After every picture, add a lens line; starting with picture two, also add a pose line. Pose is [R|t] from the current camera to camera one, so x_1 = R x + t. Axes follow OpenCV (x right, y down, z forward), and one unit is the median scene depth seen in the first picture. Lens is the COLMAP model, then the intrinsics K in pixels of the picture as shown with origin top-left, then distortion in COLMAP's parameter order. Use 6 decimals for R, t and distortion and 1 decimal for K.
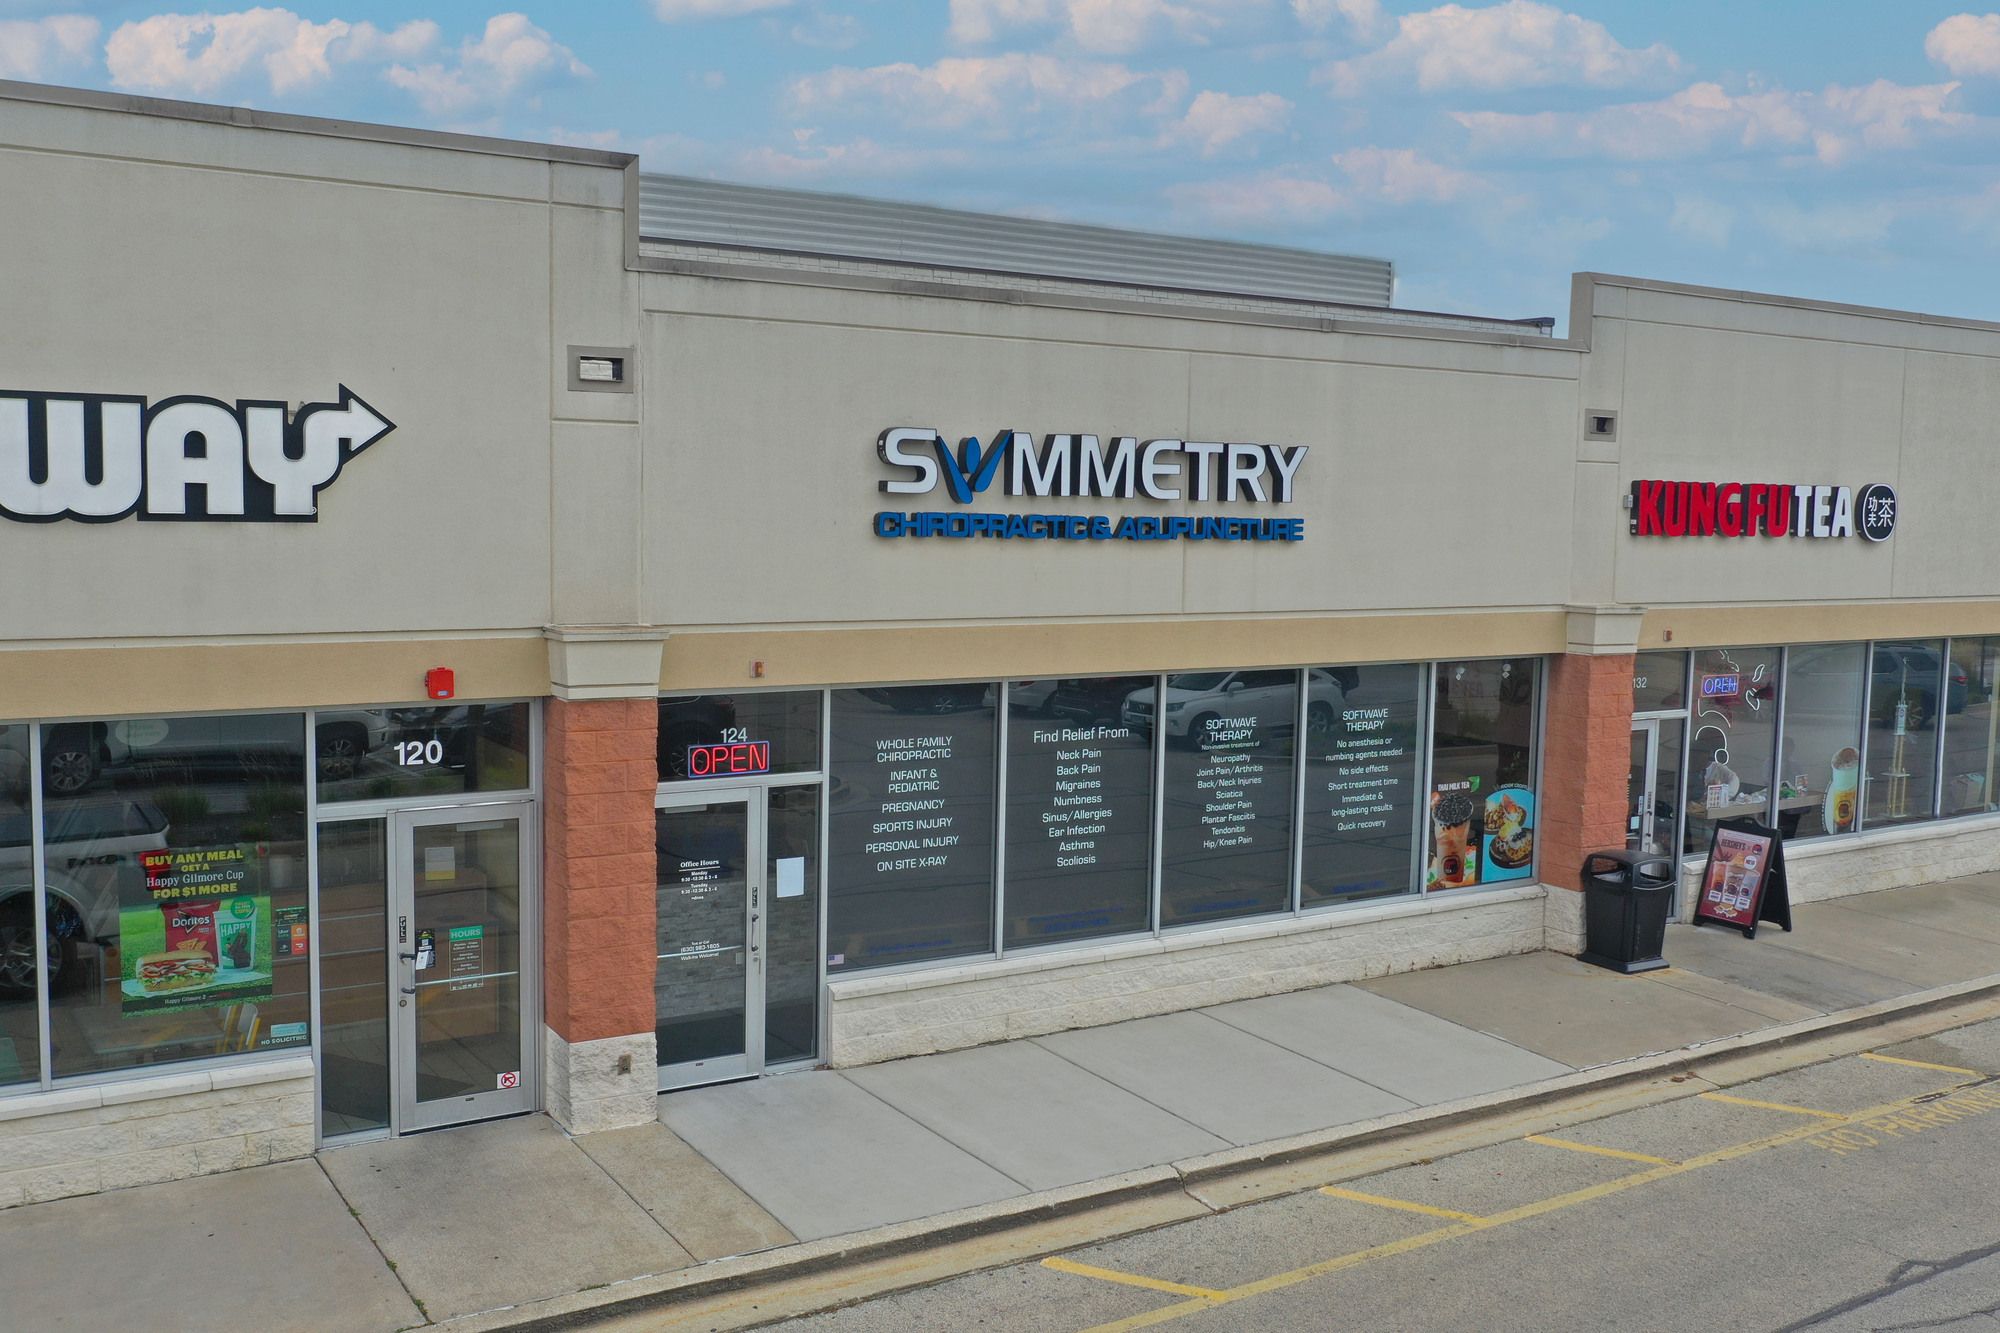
lens RADIAL K [[1913.1, 0, 1001.3], [0, 1913.1, 662.8], [0, 0, 1]] dist [-0.008234, -0.009318]
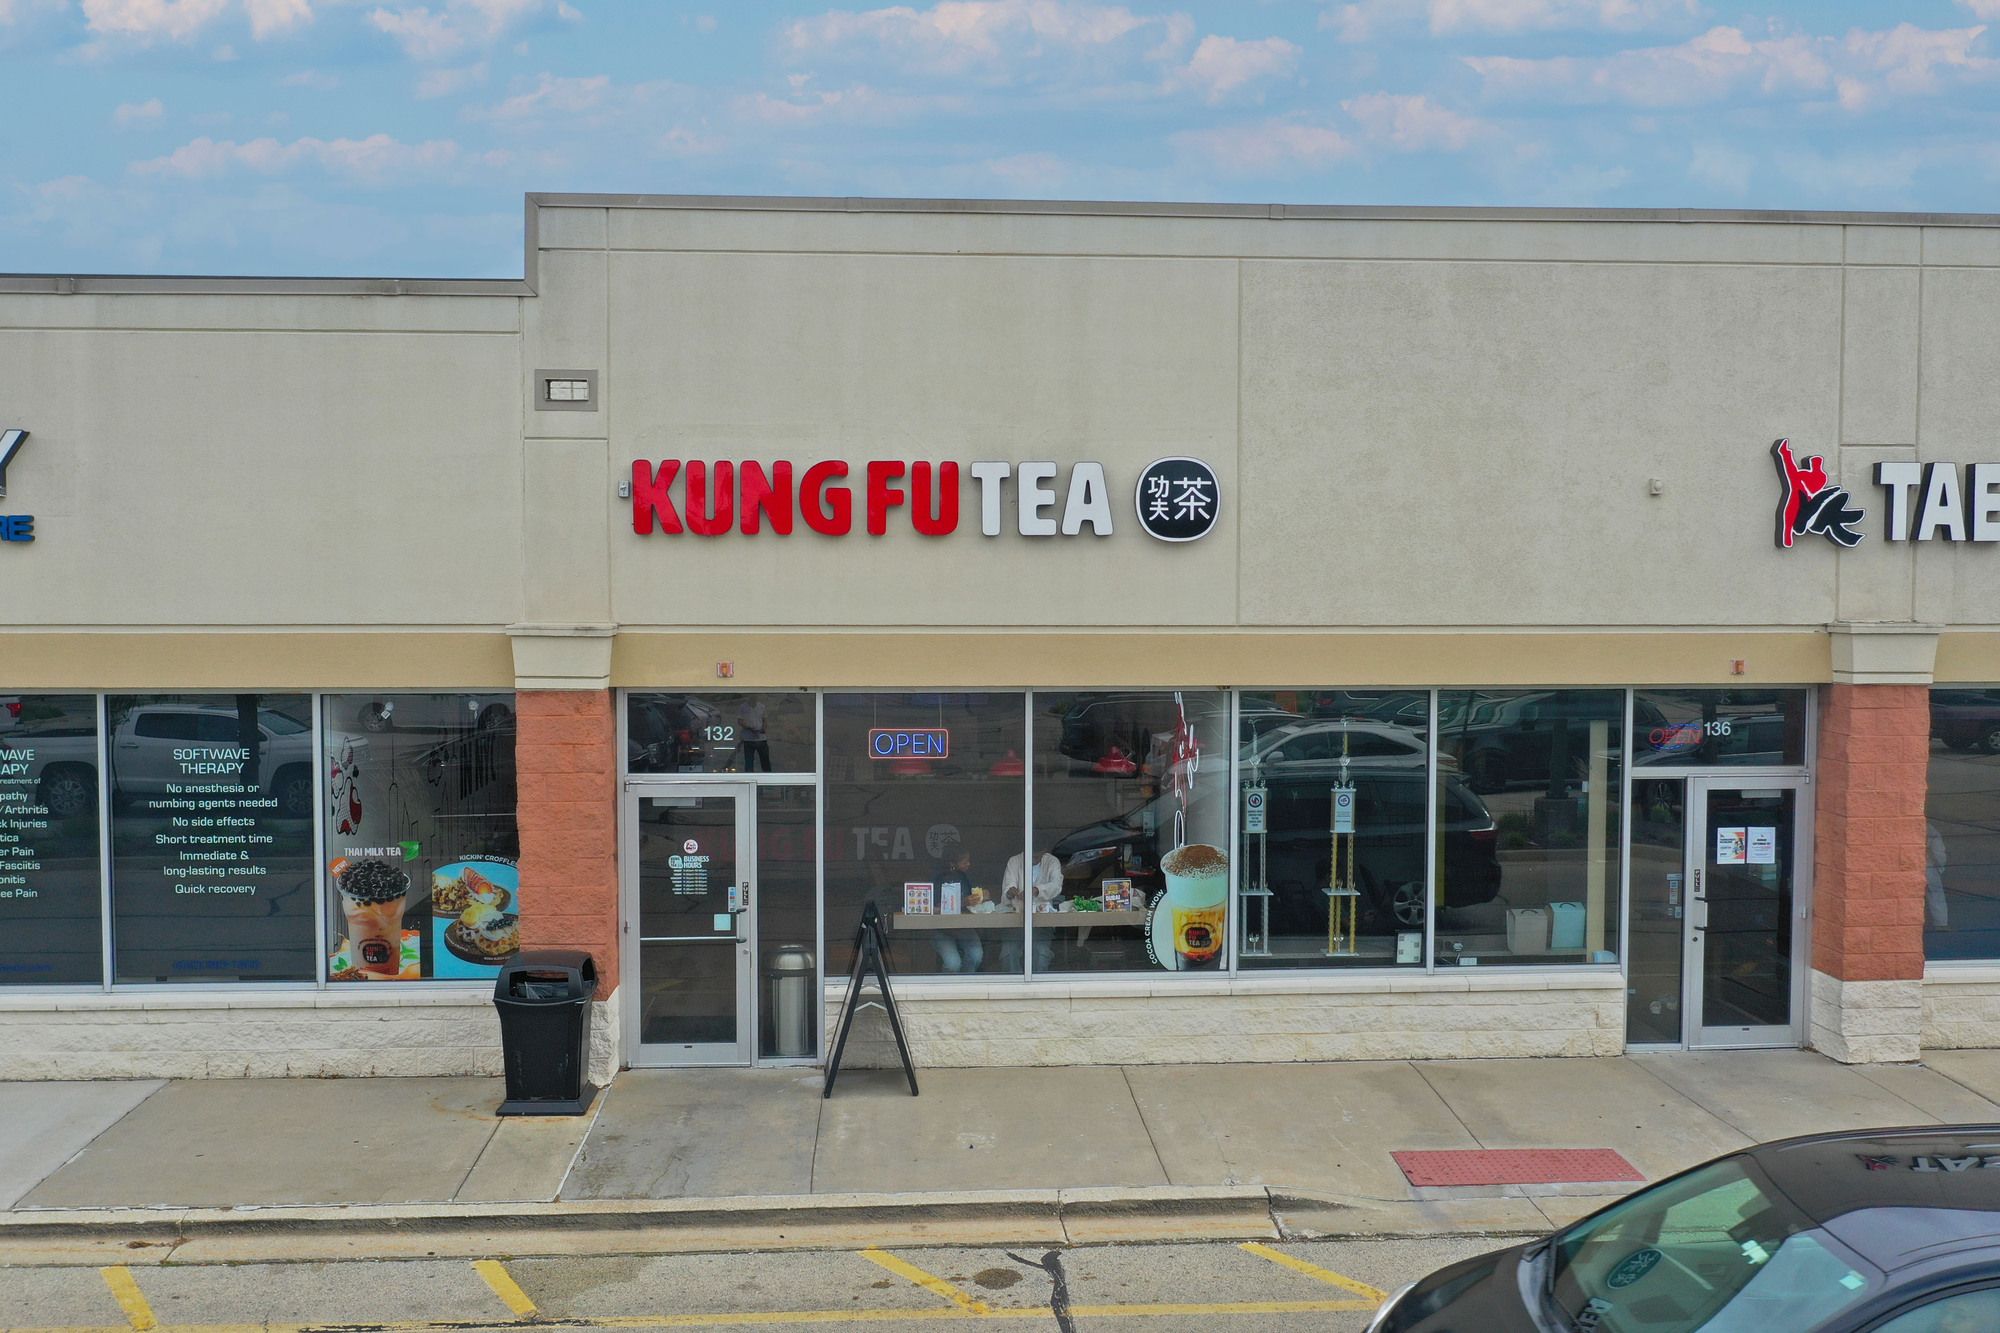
lens RADIAL K [[2026.2, 0, 1001.5], [0, 2026.2, 650.9], [0, 0, 1]] dist [-0.014663, -0.003222]
pose [[0.869155, 0.010655, -0.494424, 0.883168], [-0.029675, 0.999090, -0.030635, -0.000734], [0.493648, 0.041299, 0.868681, 0.397792]]
